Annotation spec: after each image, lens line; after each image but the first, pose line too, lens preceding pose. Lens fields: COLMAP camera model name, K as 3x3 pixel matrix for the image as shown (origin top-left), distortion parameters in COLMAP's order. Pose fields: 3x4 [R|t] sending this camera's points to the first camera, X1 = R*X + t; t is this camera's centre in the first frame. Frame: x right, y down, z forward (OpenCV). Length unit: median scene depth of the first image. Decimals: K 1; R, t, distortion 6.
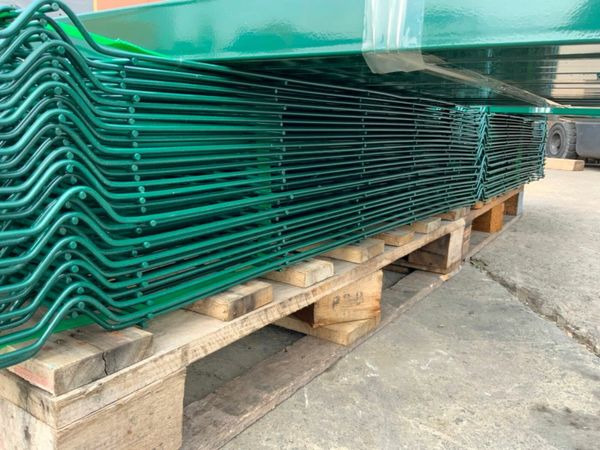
lens RADIAL K [[499.9, 0, 301.6], [0, 499.9, 223.6], [0, 0, 1]] dist [0.082502, -0.156813]
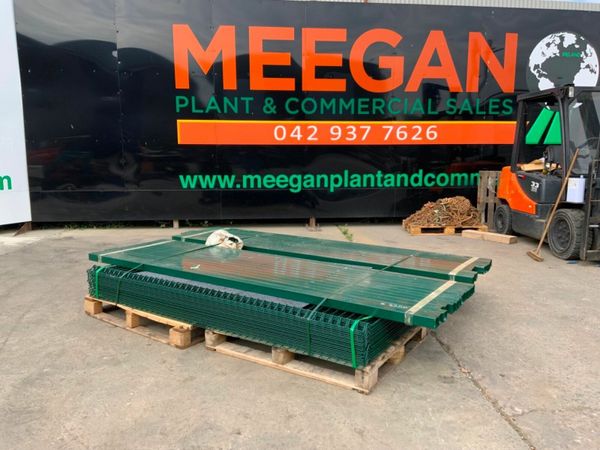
lens RADIAL K [[493.4, 0, 300.0], [0, 493.4, 225.0], [0, 0, 1]] dist [0.082308, -0.148911]
pose [[0.999367, -0.031779, 0.015984, -1.246256], [0.032429, 0.998583, -0.042197, -1.282034], [-0.014620, 0.042689, 0.998981, -5.299205]]
